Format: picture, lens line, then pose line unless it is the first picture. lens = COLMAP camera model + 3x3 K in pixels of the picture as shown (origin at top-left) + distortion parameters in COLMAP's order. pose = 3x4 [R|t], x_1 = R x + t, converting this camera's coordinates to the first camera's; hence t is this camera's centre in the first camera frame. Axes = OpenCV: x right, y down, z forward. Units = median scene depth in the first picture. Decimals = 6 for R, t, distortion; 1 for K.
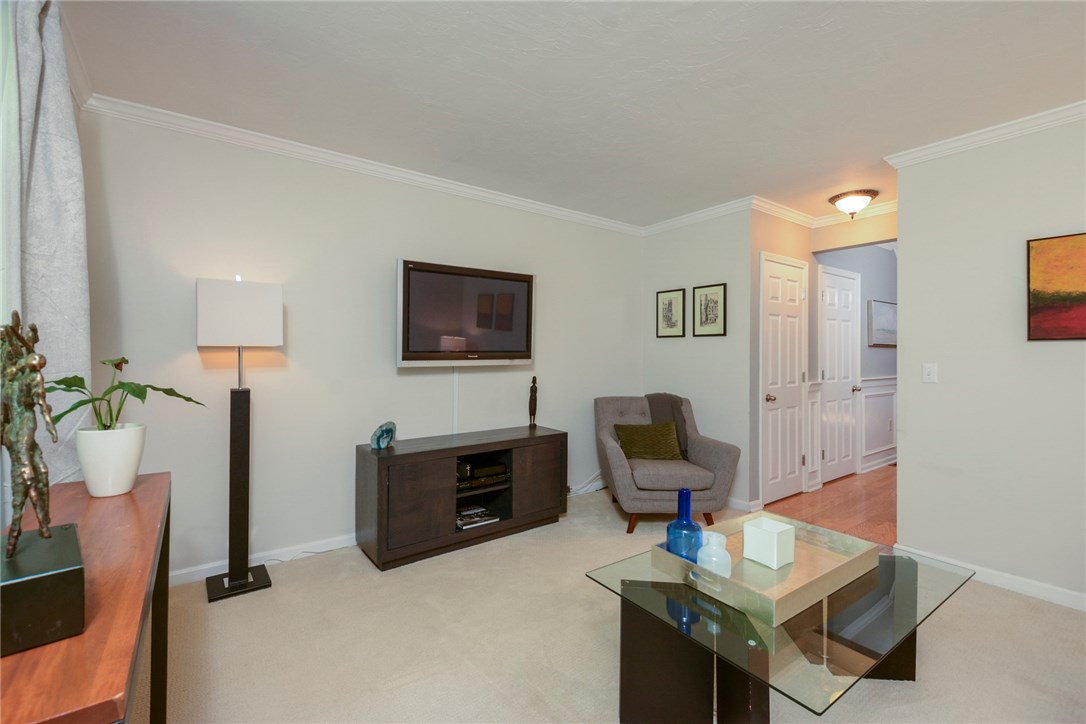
lens RADIAL K [[471.9, 0, 549.2], [0, 471.9, 359.7], [0, 0, 1]] dist [-0.001381, -0.002891]
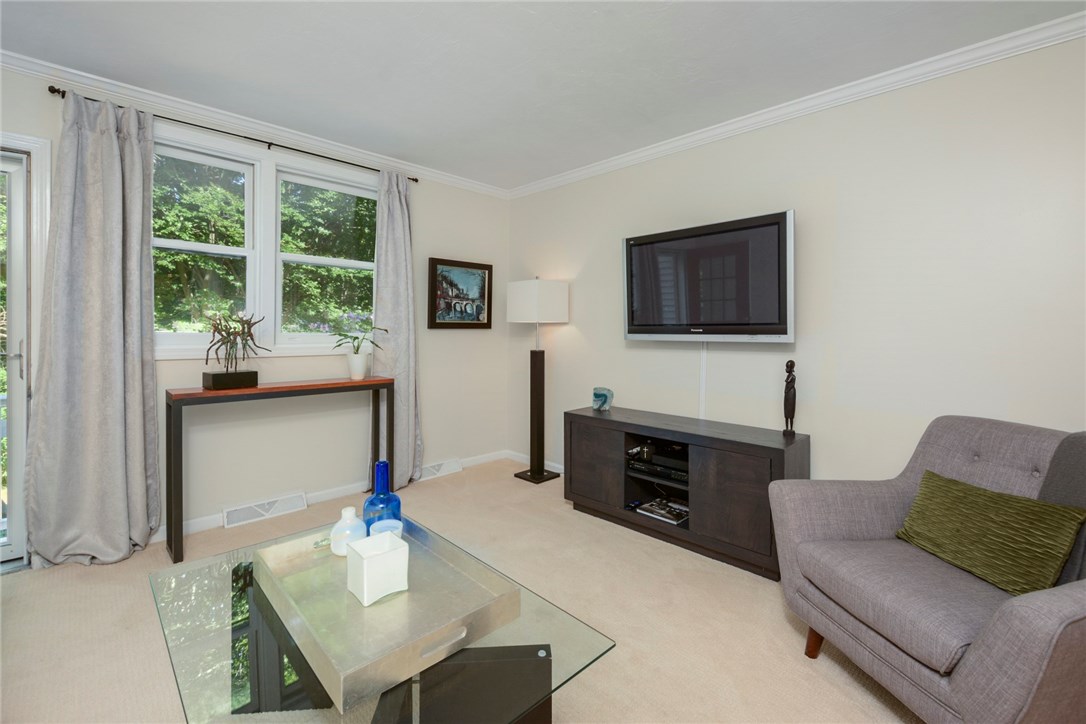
lens RADIAL K [[471.9, 0, 515.2], [0, 471.9, 336.8], [0, 0, 1]] dist [-0.001381, -0.002891]
pose [[0.088608, 0.019884, -0.995868, 0.685248], [-0.012929, 0.999739, 0.018810, -0.007098], [0.995983, 0.011209, 0.088842, 0.619655]]
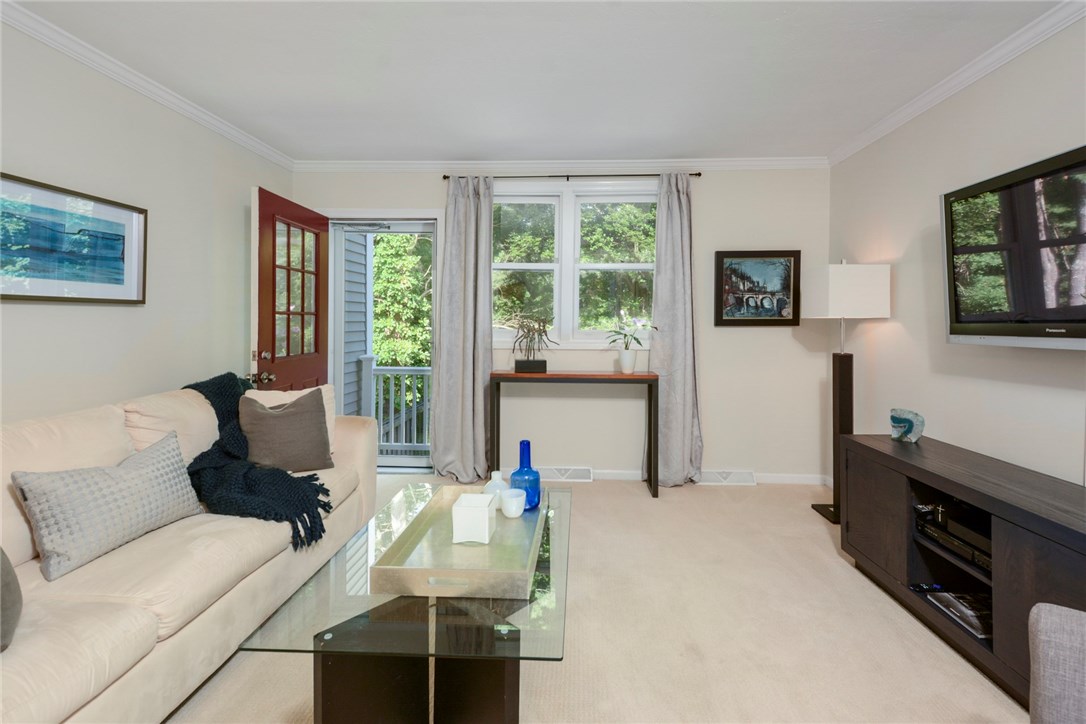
lens RADIAL K [[471.9, 0, 533.8], [0, 471.9, 319.9], [0, 0, 1]] dist [-0.001381, -0.002891]
pose [[-0.664368, -0.001882, -0.747404, 0.610163], [-0.004856, 0.999987, 0.001798, -0.017544], [0.747390, 0.004824, -0.664368, 0.951508]]
